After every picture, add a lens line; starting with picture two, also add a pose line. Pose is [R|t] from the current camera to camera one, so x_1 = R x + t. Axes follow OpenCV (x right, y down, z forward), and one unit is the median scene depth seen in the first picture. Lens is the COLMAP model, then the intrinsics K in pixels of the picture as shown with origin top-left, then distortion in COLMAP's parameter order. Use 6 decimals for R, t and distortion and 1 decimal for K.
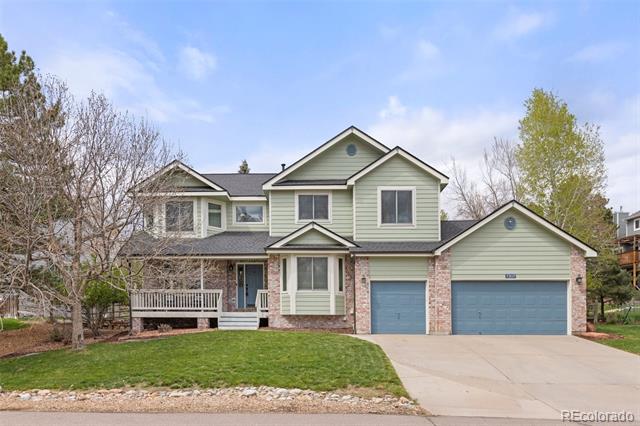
lens RADIAL K [[709.0, 0, 319.8], [0, 709.0, 212.6], [0, 0, 1]] dist [0.003053, 0.000000]
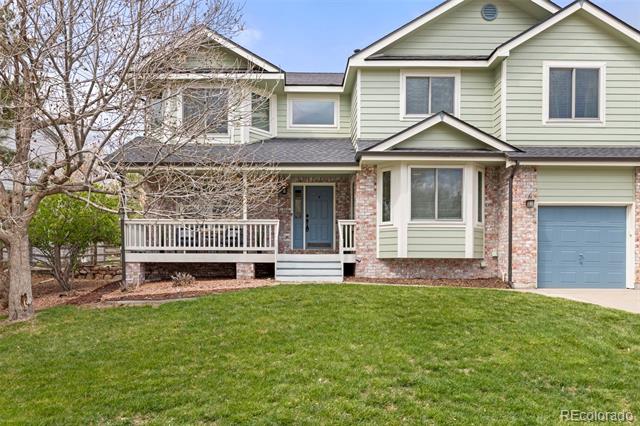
lens RADIAL K [[399.1, 0, 321.9], [0, 399.1, 216.6], [0, 0, 1]] dist [-0.001162, -0.003206]
pose [[0.975365, 0.025512, 0.219117, -0.185338], [-0.032632, 0.999048, 0.028936, 0.097435], [-0.218170, -0.035373, 0.975269, 0.658943]]
